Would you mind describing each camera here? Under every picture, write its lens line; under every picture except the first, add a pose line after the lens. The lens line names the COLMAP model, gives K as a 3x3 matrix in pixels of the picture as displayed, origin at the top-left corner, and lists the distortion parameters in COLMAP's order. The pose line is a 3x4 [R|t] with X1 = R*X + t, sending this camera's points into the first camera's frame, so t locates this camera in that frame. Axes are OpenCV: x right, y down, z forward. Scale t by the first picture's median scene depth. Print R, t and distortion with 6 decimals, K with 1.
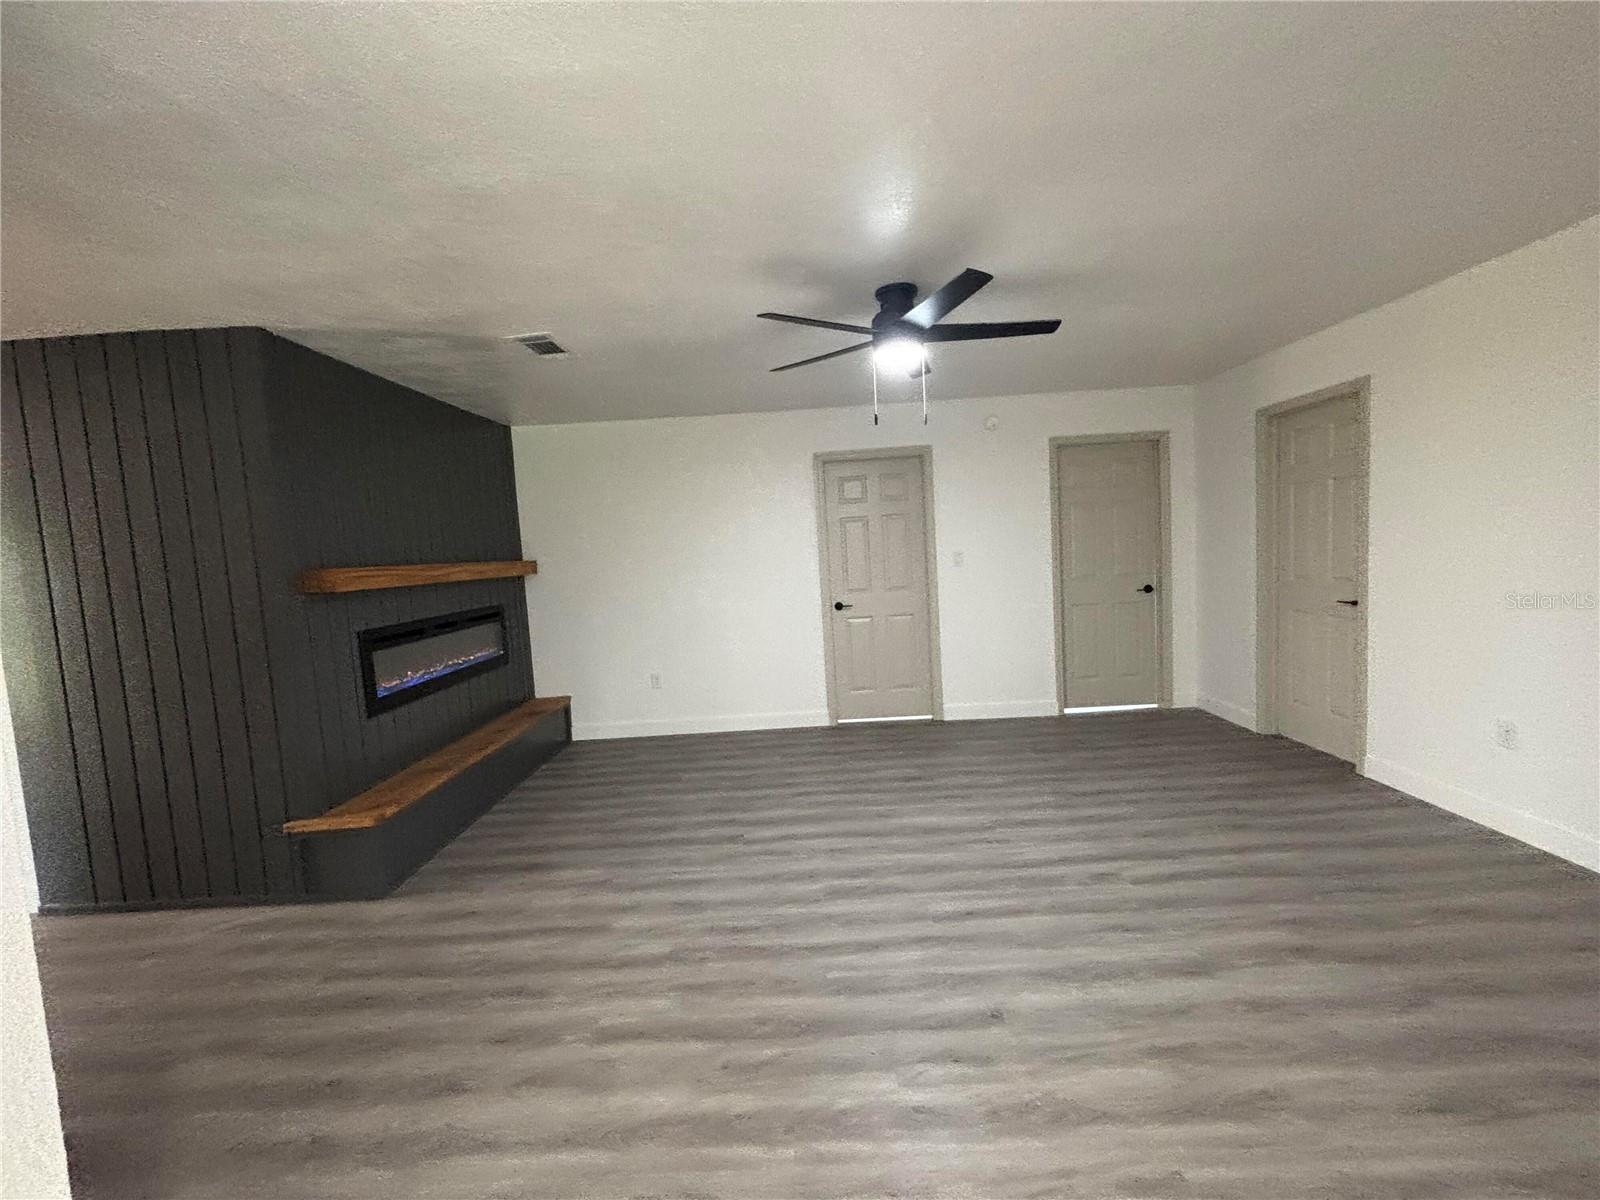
lens RADIAL K [[653.2, 0, 800.0], [0, 653.2, 600.0], [0, 0, 1]] dist [0.014900, -0.005901]
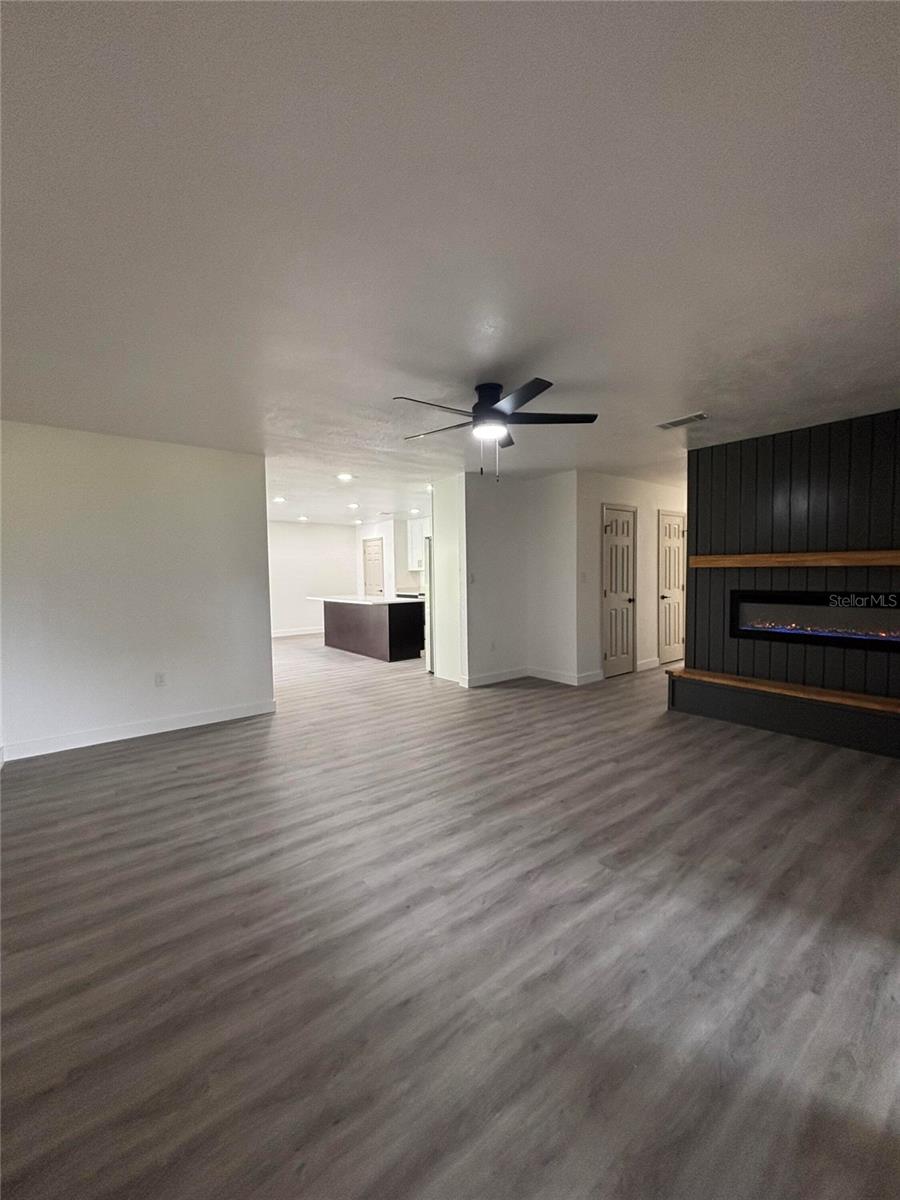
lens RADIAL K [[489.9, 0, 451.3], [0, 489.9, 600.8], [0, 0, 1]] dist [0.014900, -0.005901]
pose [[-0.780222, 0.106726, -0.616330, 0.816654], [0.008937, 0.987138, 0.159623, -0.152381], [0.625438, 0.119033, -0.771141, 1.604520]]
